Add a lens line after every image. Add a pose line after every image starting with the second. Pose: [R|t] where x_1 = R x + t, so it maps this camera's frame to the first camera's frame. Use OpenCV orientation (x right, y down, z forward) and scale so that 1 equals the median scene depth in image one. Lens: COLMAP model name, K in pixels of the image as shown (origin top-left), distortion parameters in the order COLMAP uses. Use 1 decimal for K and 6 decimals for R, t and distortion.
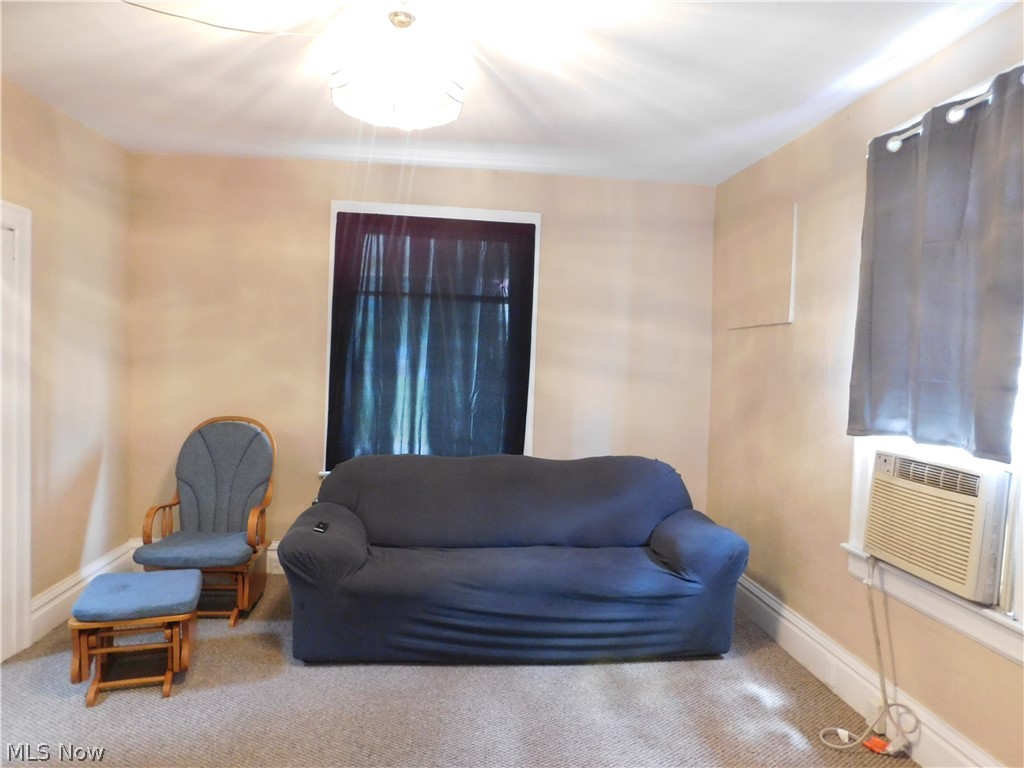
lens RADIAL K [[687.8, 0, 512.0], [0, 687.8, 384.0], [0, 0, 1]] dist [-0.009416, -0.002449]
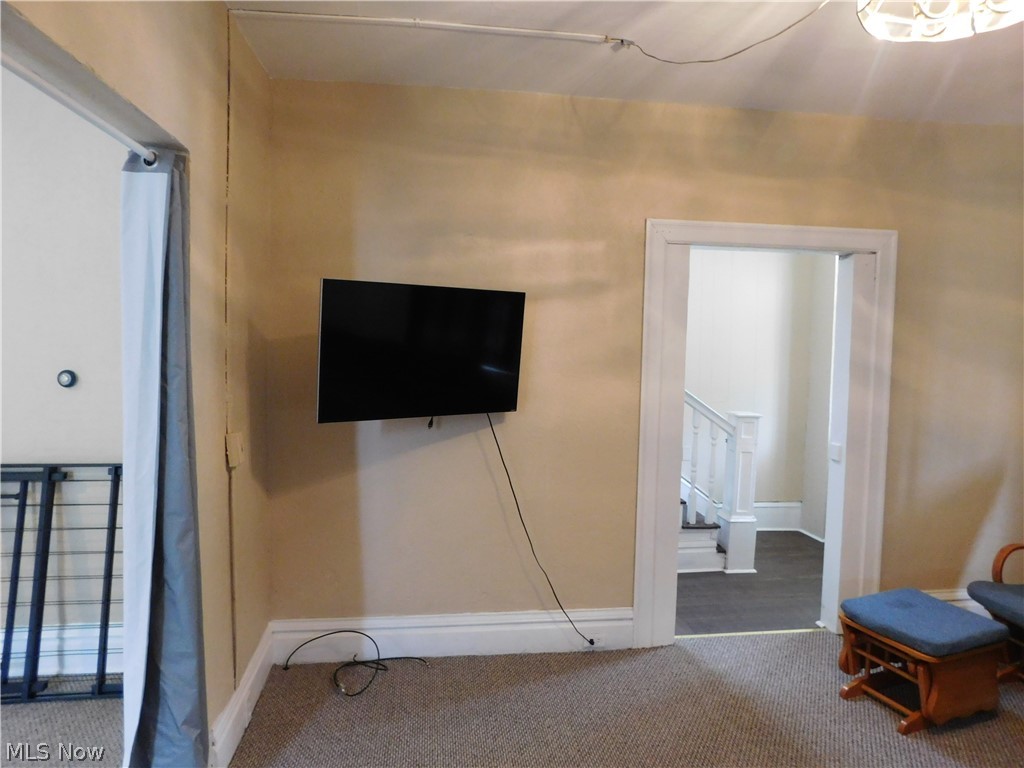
lens RADIAL K [[690.5, 0, 512.0], [0, 690.5, 384.0], [0, 0, 1]] dist [0.004118, 0.001904]
pose [[0.030509, 0.038670, -0.998786, 0.378754], [-0.051988, 0.997960, 0.037050, -0.023901], [0.998182, 0.050795, 0.032458, 0.386084]]
